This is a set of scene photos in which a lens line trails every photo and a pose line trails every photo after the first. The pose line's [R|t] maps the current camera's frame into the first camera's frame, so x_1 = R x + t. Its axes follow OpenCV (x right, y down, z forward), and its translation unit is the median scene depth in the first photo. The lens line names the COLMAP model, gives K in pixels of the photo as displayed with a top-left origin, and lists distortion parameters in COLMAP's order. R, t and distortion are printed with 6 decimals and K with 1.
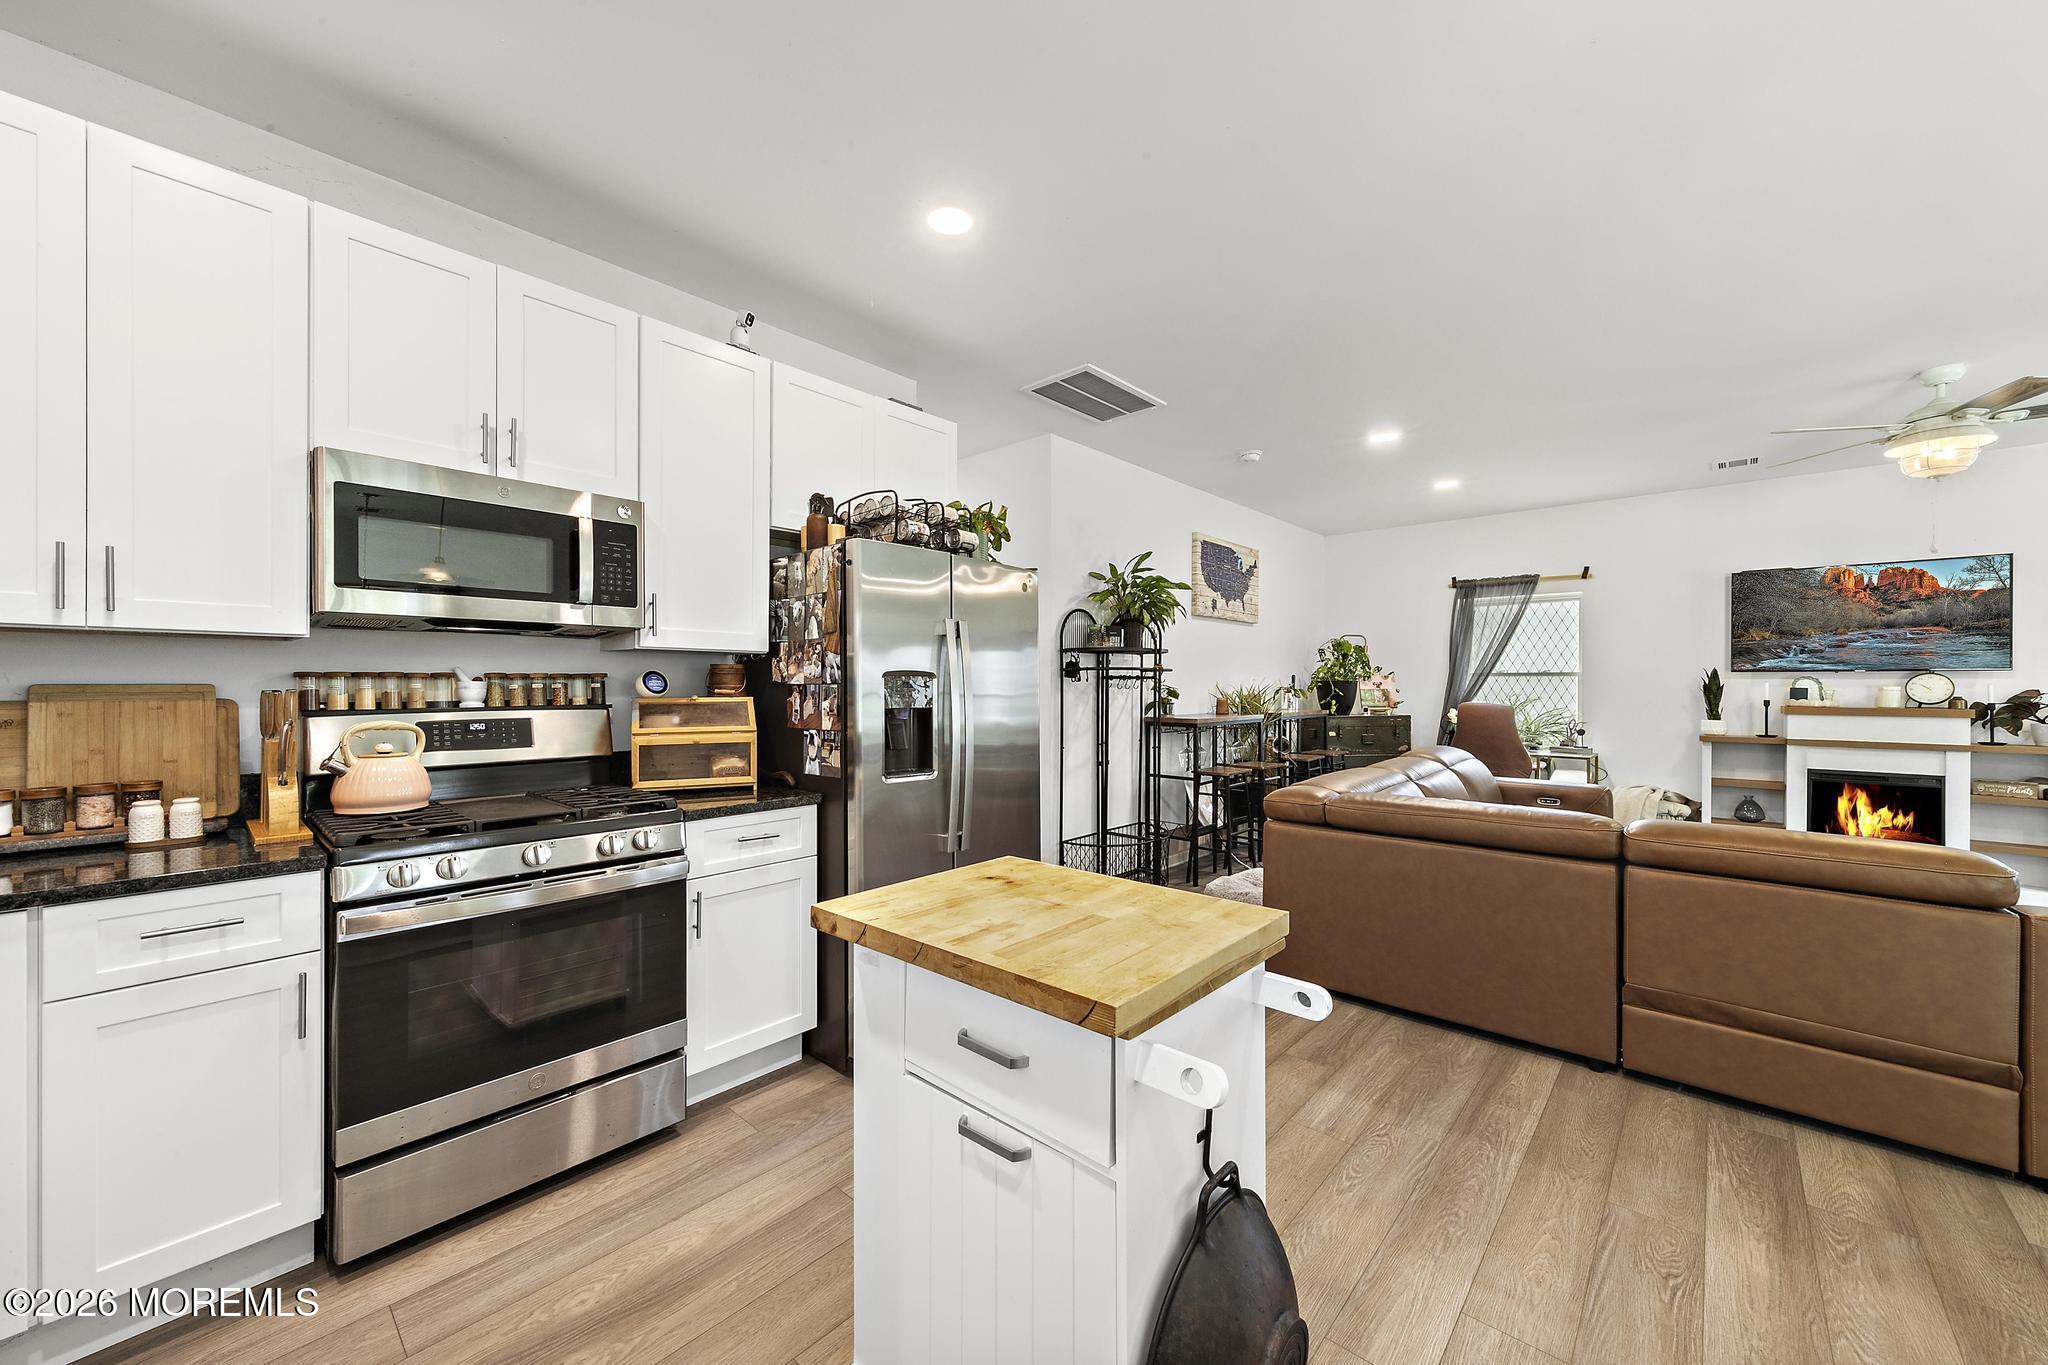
lens RADIAL K [[765.8, 0, 1016.1], [0, 765.8, 685.1], [0, 0, 1]] dist [0.008675, -0.001544]
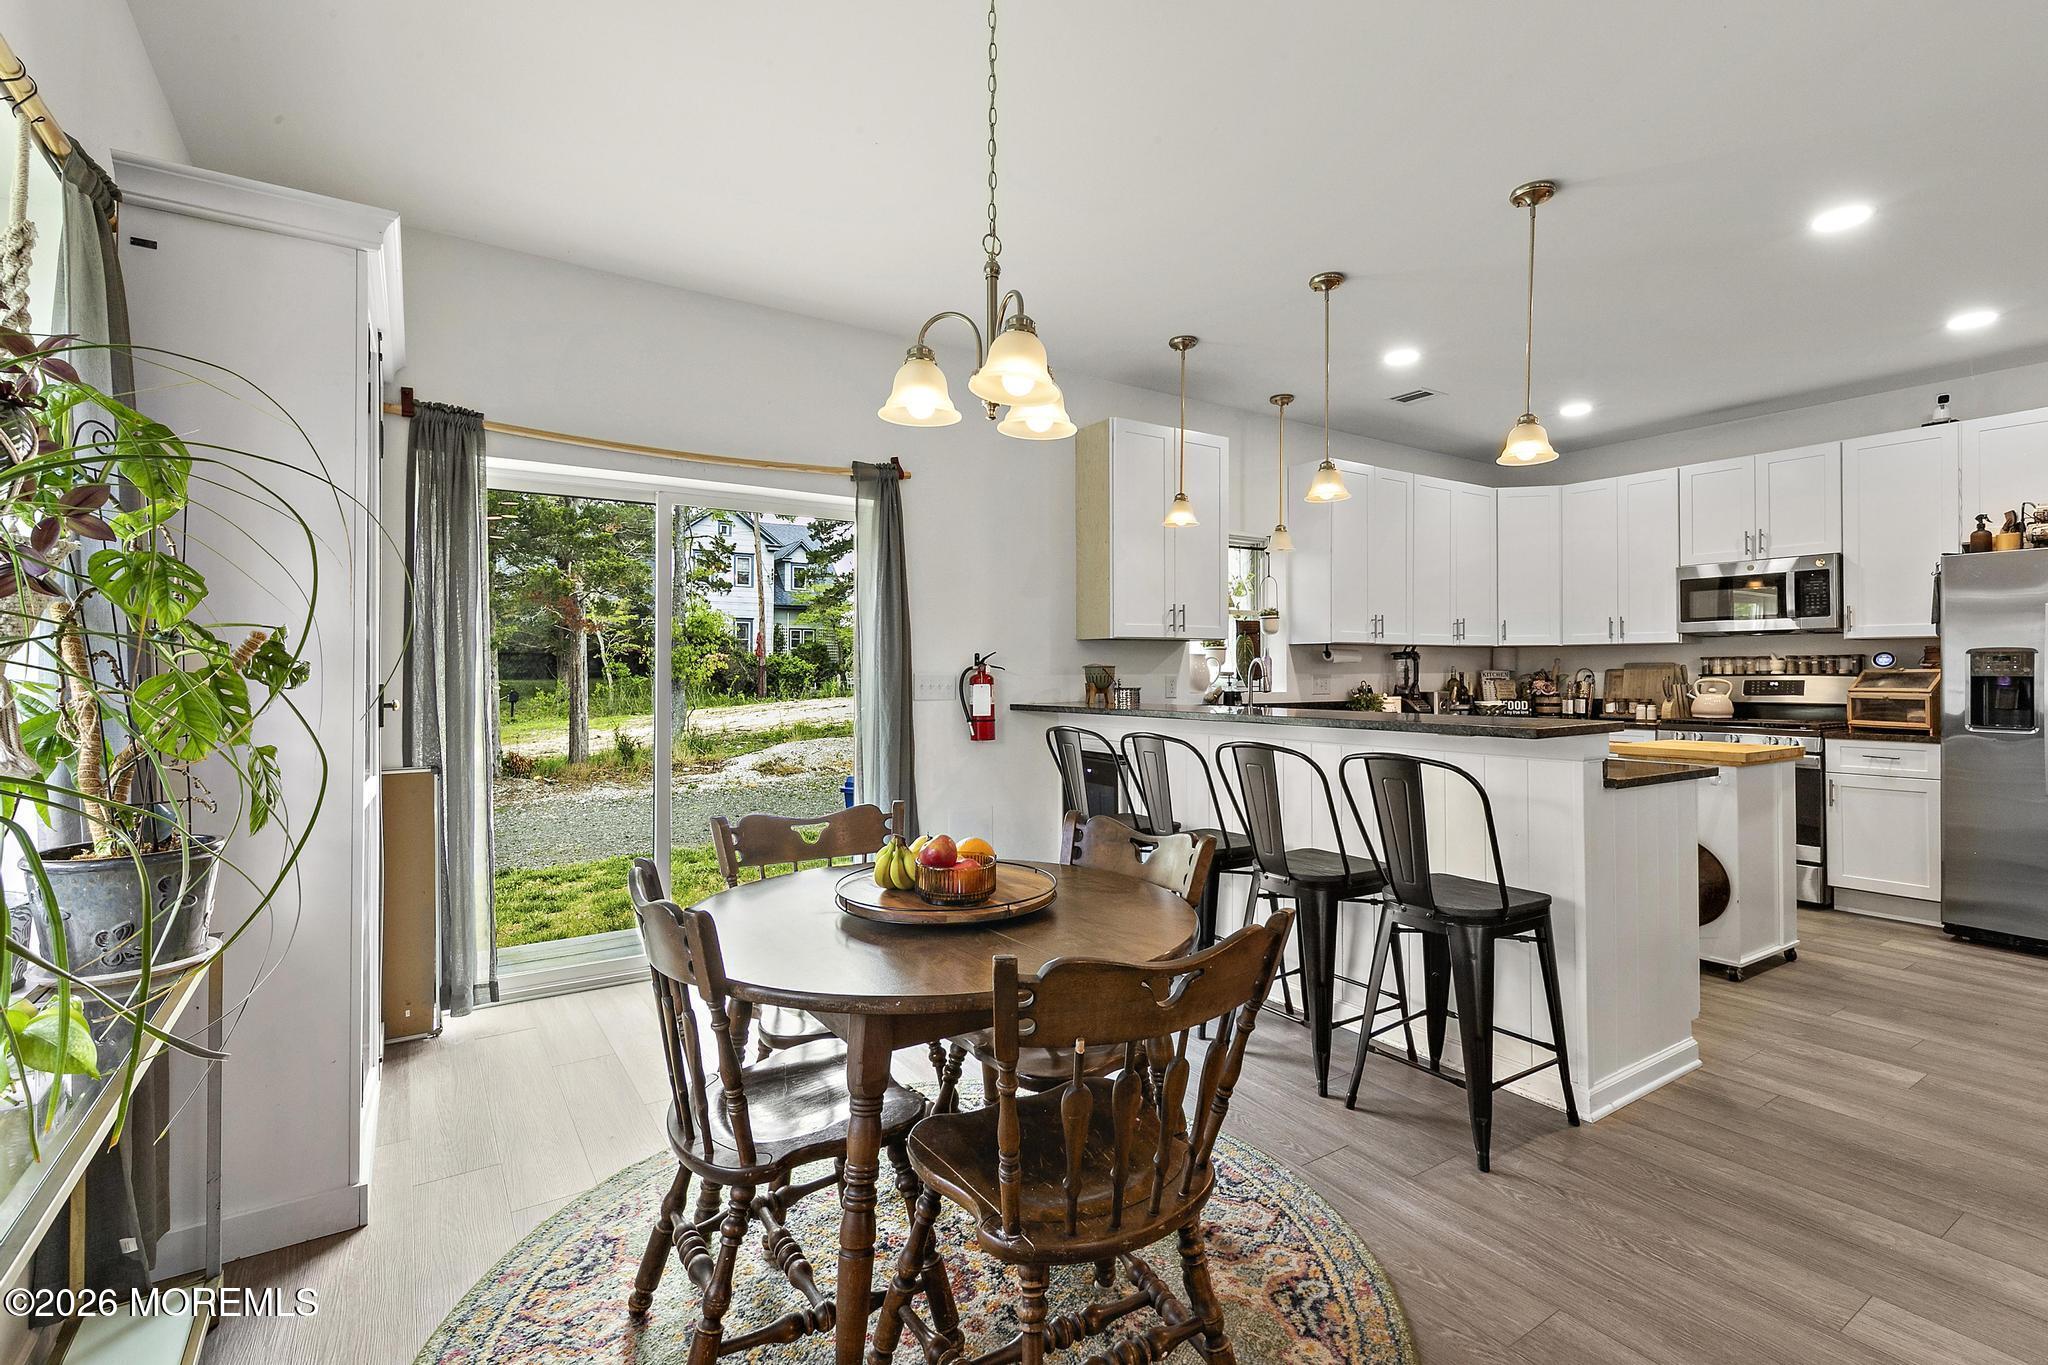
lens RADIAL K [[940.9, 0, 1066.8], [0, 940.9, 665.1], [0, 0, 1]] dist [0.012647, 0.006083]
pose [[-0.224472, -0.007739, -0.974450, 1.810897], [0.000943, 0.999966, -0.008159, 0.022632], [0.974480, -0.002750, -0.224457, -0.176453]]
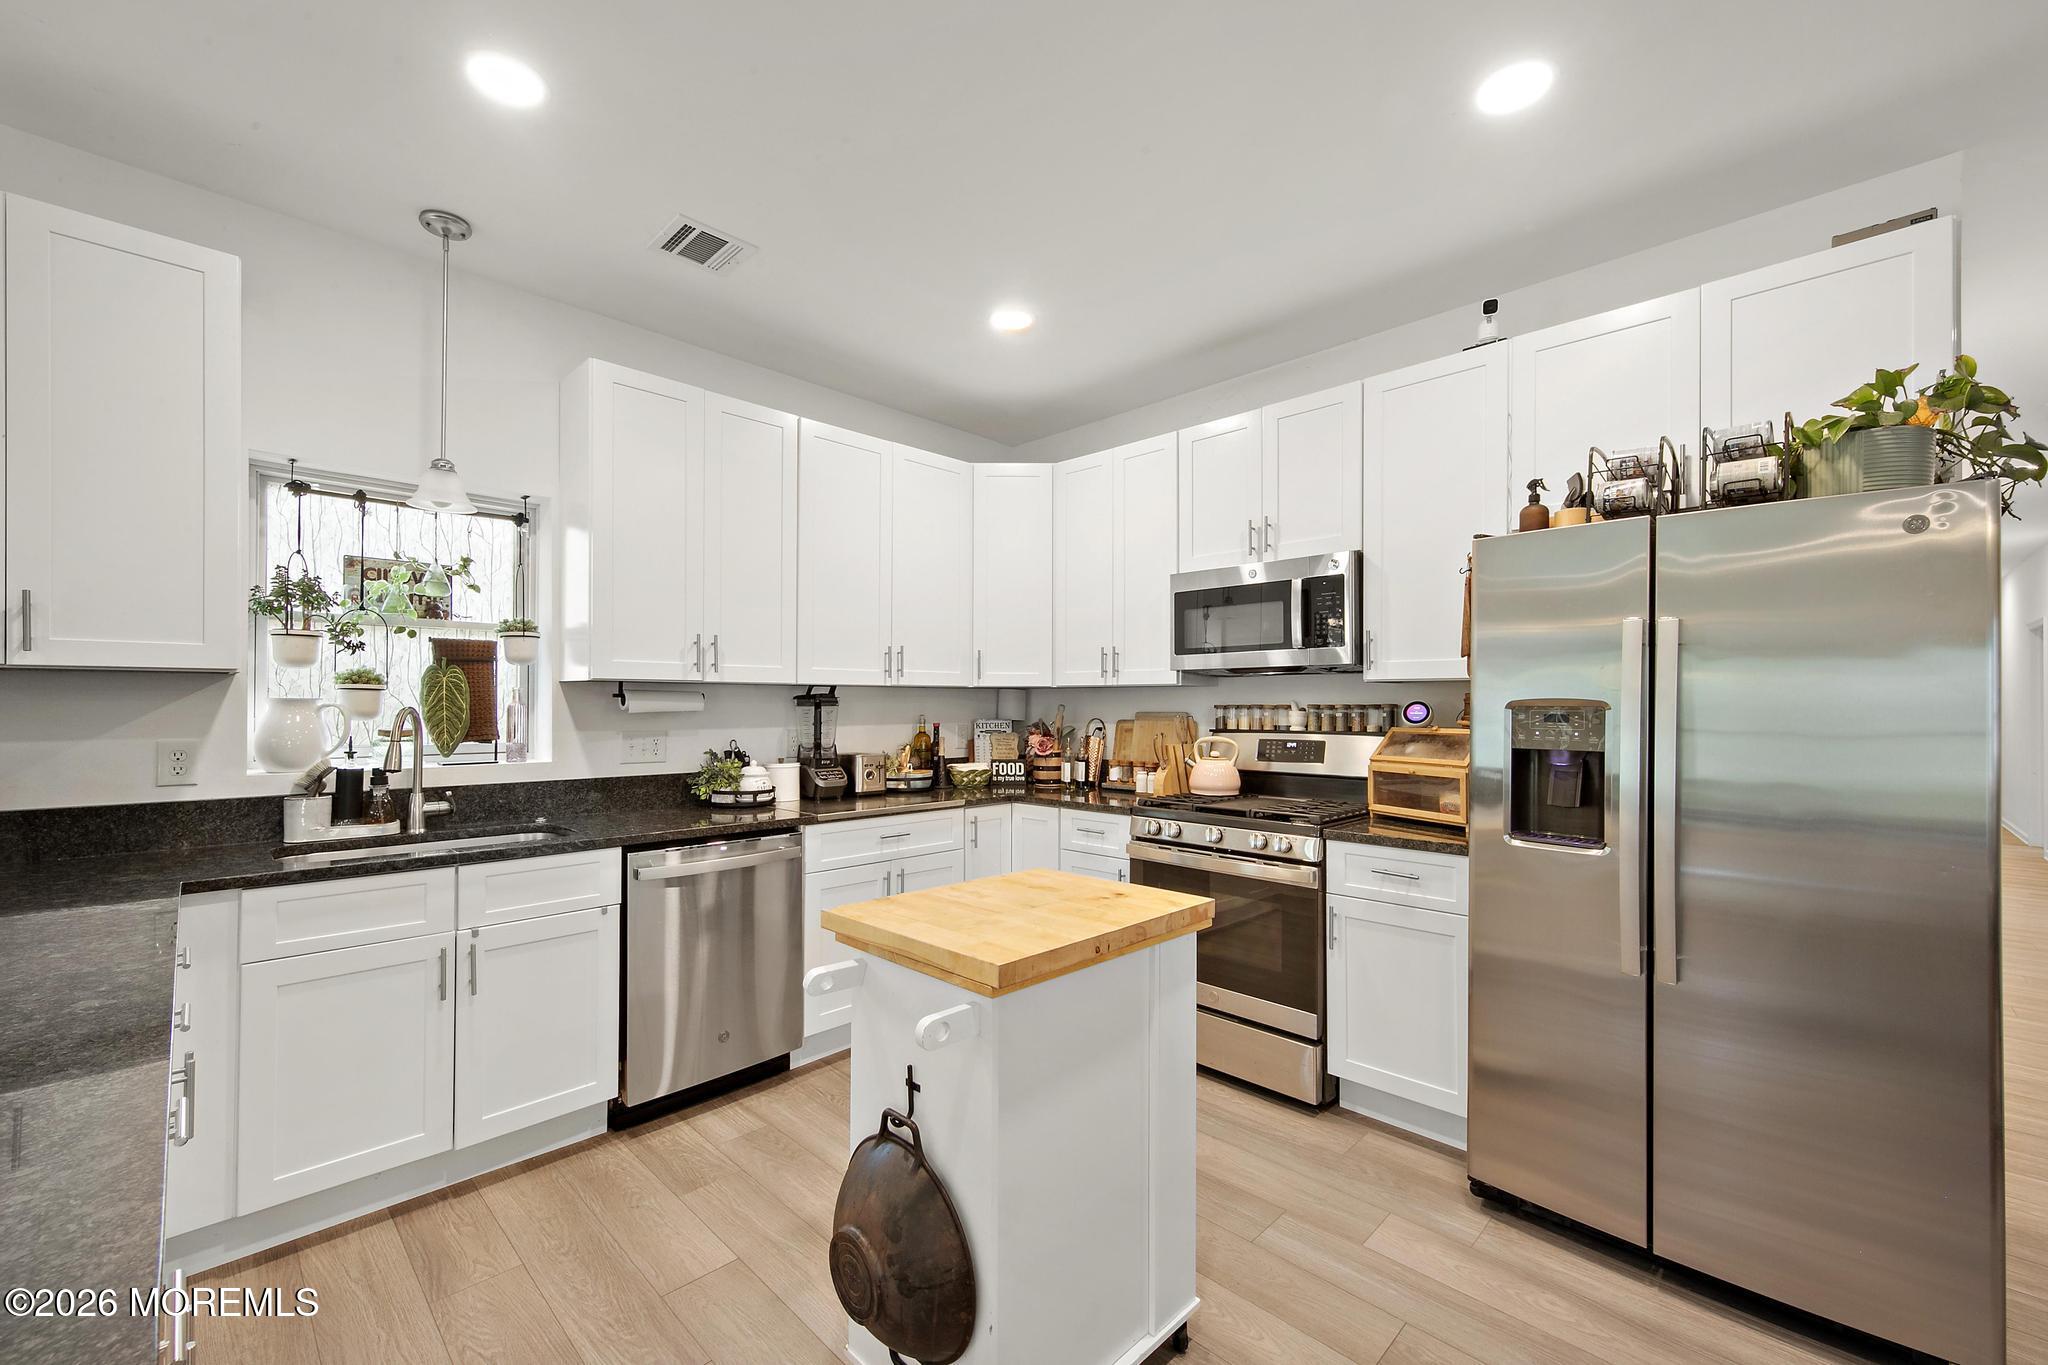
lens RADIAL K [[806.1, 0, 1043.9], [0, 806.1, 706.1], [0, 0, 1]] dist [0.007318, -0.000575]
pose [[-0.027678, -0.000254, -0.999617, 0.643429], [-0.002492, 0.999997, -0.000185, -0.010885], [0.999614, 0.002485, -0.027678, 0.541866]]
